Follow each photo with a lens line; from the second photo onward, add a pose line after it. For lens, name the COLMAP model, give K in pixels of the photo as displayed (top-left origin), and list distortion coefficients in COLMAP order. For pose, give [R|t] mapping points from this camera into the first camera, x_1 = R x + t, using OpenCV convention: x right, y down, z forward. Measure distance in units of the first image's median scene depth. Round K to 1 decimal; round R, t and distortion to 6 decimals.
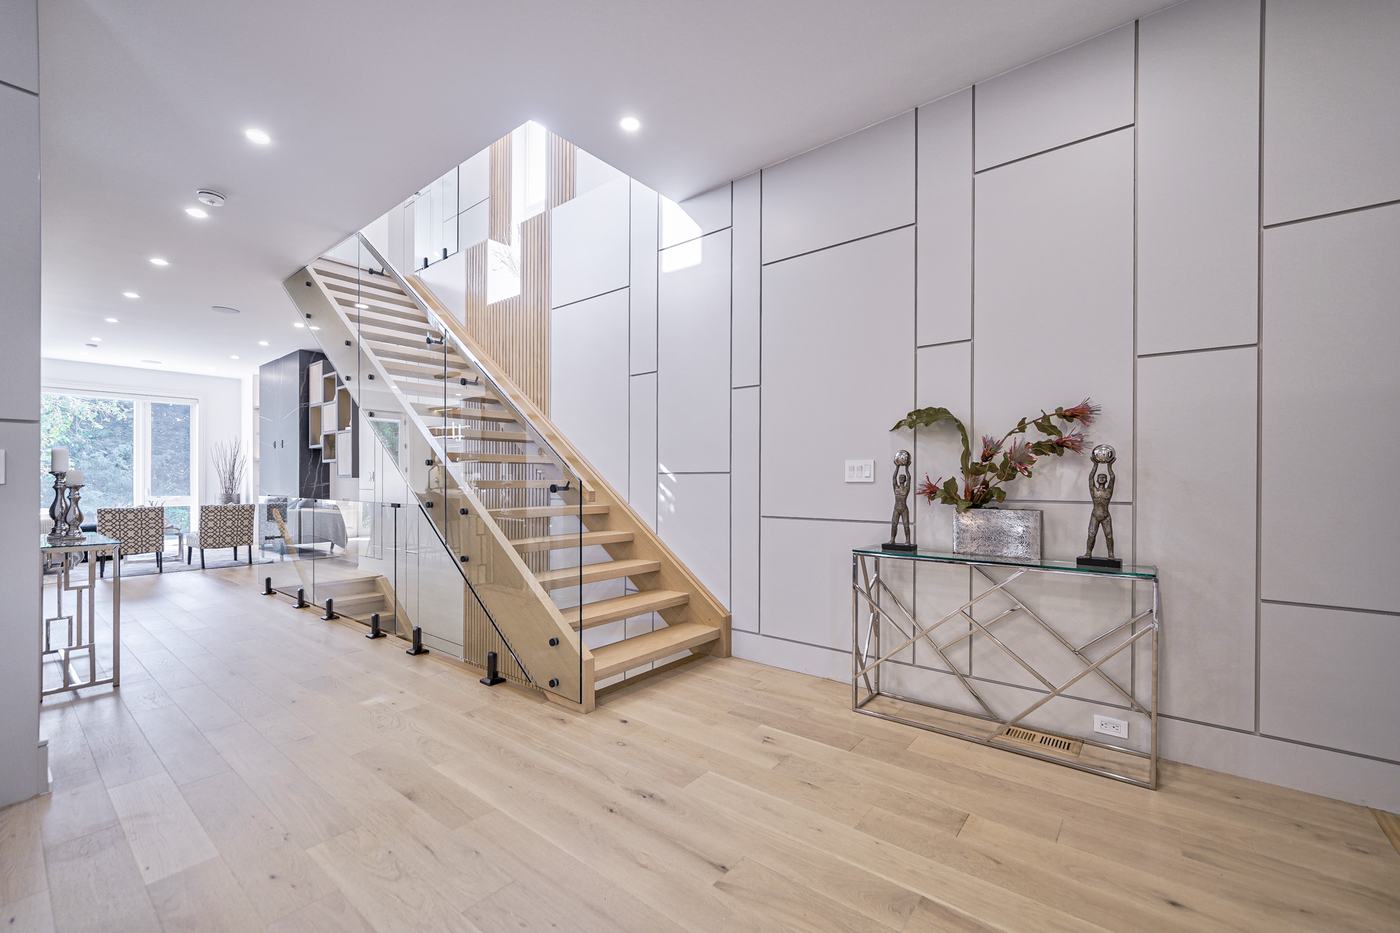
lens RADIAL K [[580.0, 0, 694.7], [0, 580.0, 476.5], [0, 0, 1]] dist [0.000616, 0.000994]
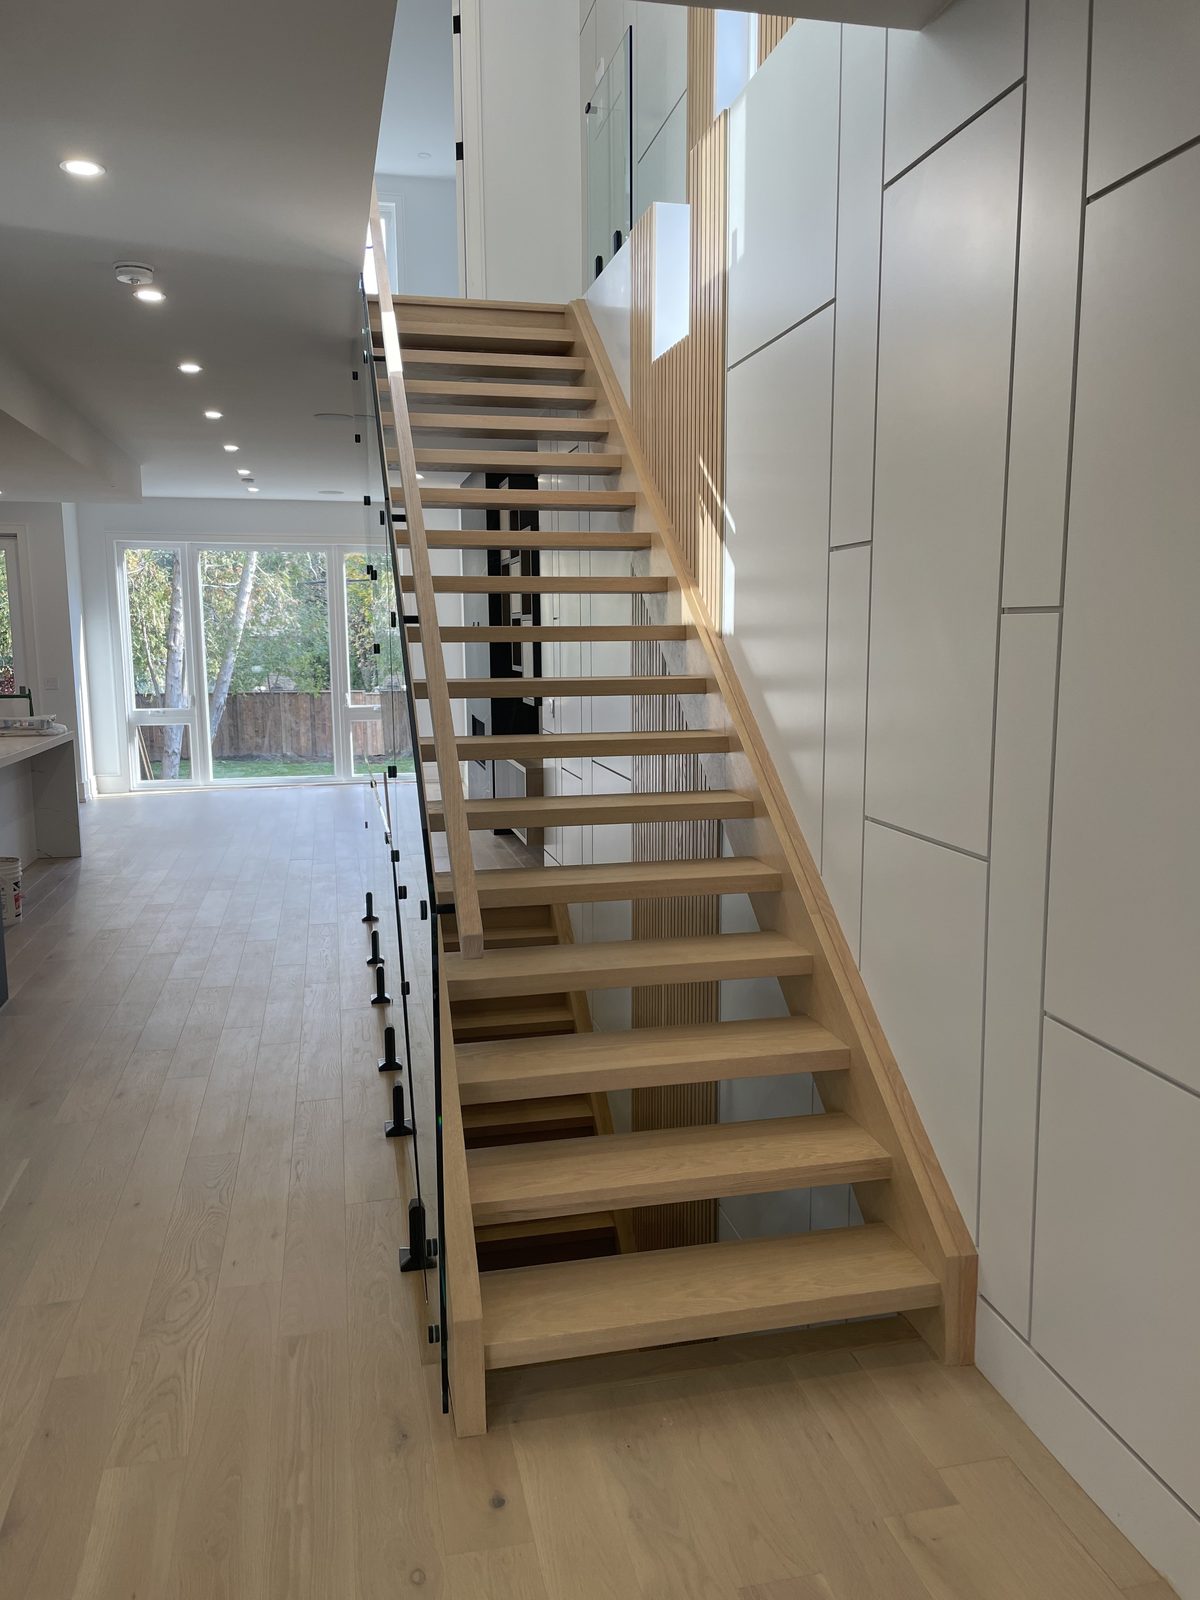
lens RADIAL K [[1224.6, 0, 603.3], [0, 1224.6, 796.7], [0, 0, 1]] dist [0.009548, -0.000207]
pose [[0.788674, 0.079645, -0.609631, 0.329310], [0.007770, 0.990203, 0.139417, -0.150798], [0.614762, -0.114692, 0.780329, 0.319531]]
